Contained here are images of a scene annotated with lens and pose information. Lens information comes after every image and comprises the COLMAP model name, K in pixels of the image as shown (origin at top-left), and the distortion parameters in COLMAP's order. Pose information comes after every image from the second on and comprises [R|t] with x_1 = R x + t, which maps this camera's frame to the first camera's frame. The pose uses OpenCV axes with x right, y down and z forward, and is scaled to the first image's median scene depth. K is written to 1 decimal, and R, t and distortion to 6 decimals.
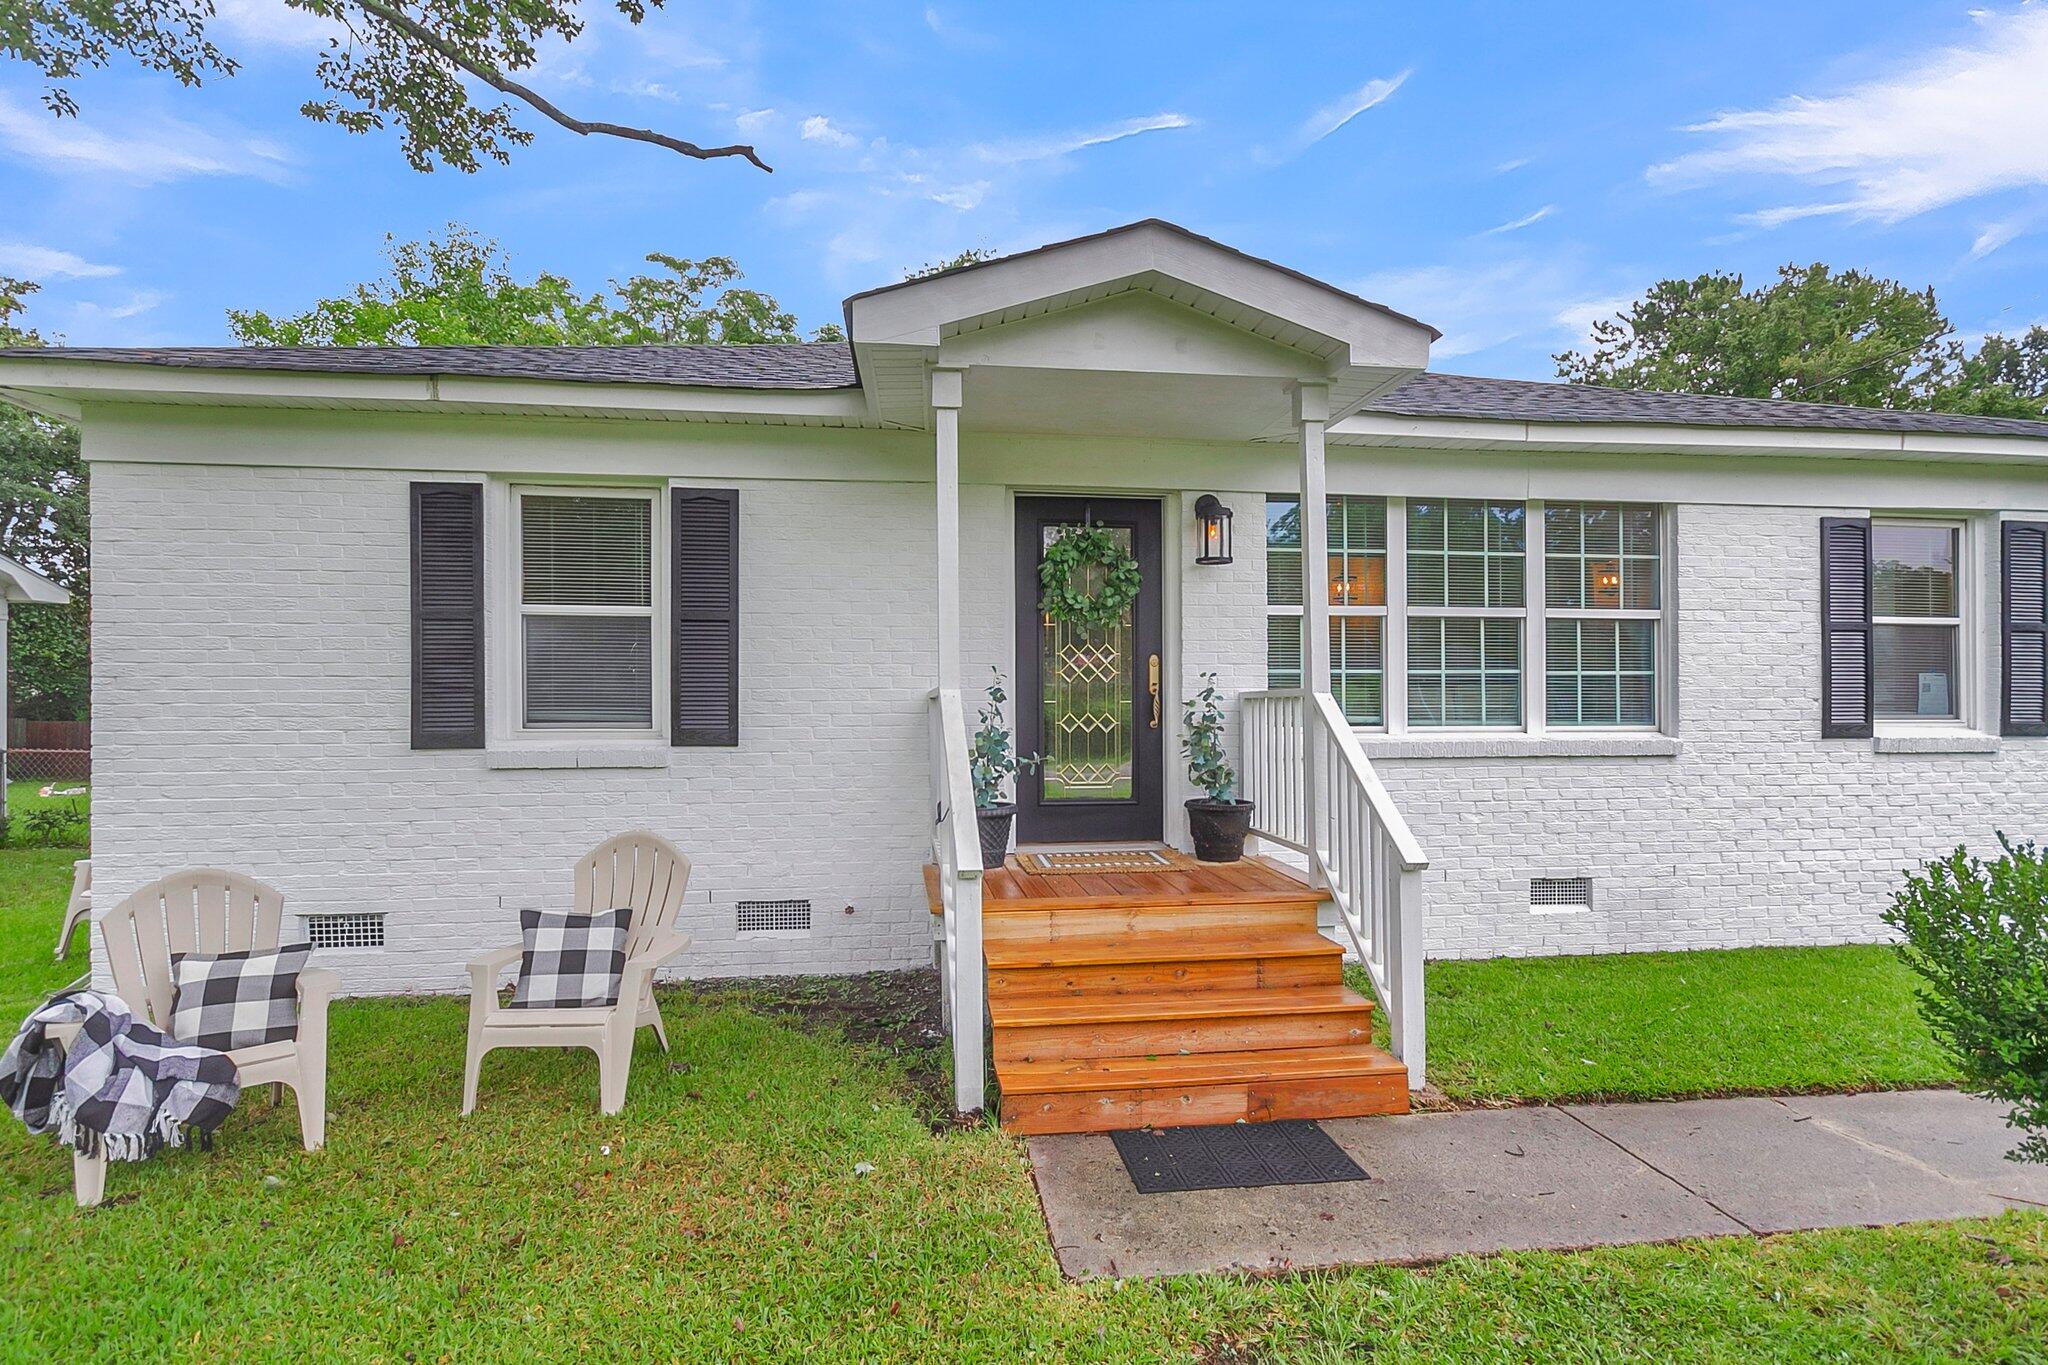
lens RADIAL K [[1032.1, 0, 1011.4], [0, 1032.1, 692.9], [0, 0, 1]] dist [0.003086, 0.001793]
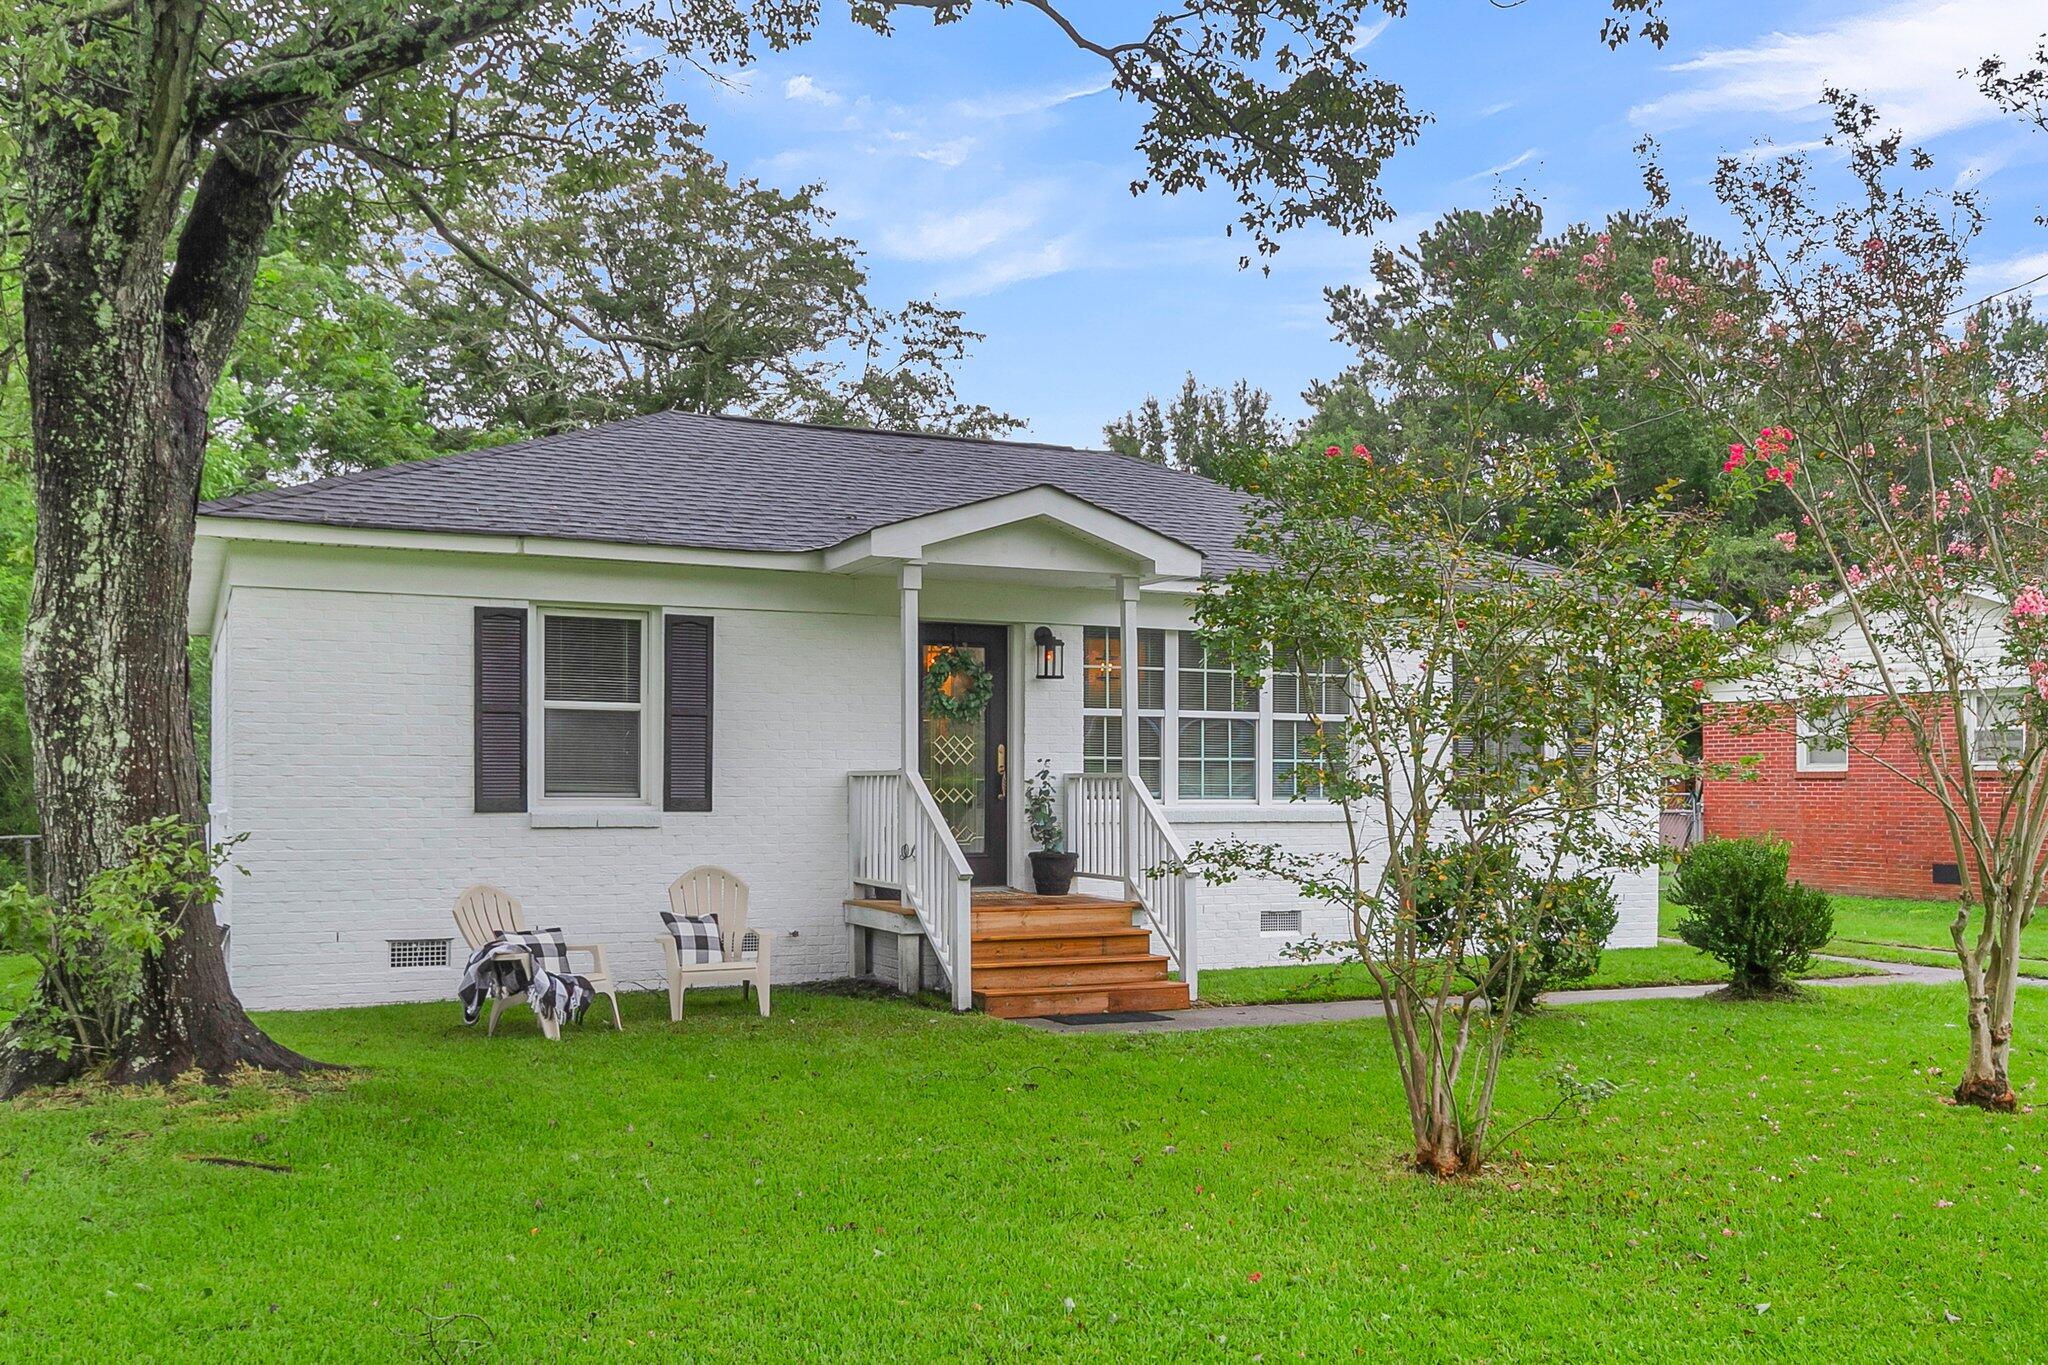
lens RADIAL K [[1725.8, 0, 1023.8], [0, 1725.8, 690.8], [0, 0, 1]] dist [-0.015055, -0.002396]
pose [[0.953099, 0.023019, 0.301781, -0.520236], [-0.011458, 0.999133, -0.040022, -0.017710], [-0.302440, 0.034687, 0.952537, -1.152738]]
